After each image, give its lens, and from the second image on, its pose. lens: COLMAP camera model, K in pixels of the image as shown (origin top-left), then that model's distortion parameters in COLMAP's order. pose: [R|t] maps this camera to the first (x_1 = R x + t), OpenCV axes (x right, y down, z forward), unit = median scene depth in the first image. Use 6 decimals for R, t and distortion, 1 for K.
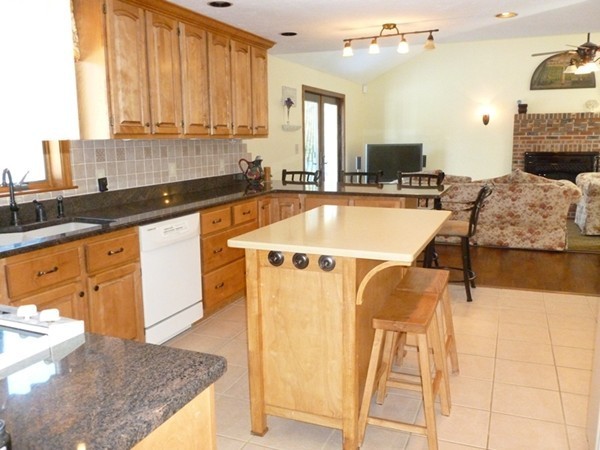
lens RADIAL K [[533.5, 0, 299.5], [0, 533.5, 225.5], [0, 0, 1]] dist [-0.009234, -0.000716]
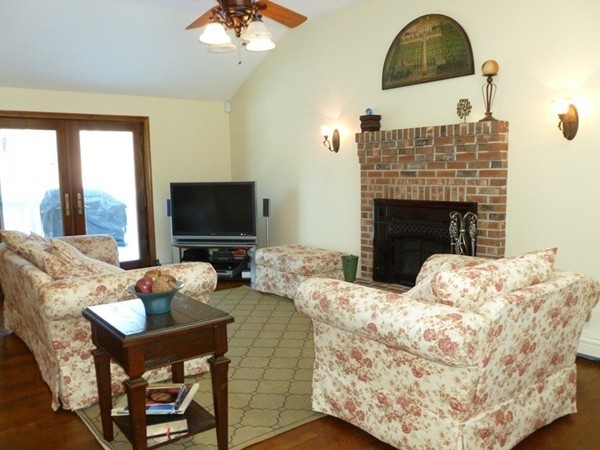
lens RADIAL K [[533.5, 0, 299.8], [0, 533.5, 223.4], [0, 0, 1]] dist [-0.009234, -0.000716]
pose [[0.855456, 0.047813, -0.515664, 0.660284], [-0.072818, 0.996942, -0.028362, -0.091298], [0.512730, 0.061812, 0.856322, 0.482164]]
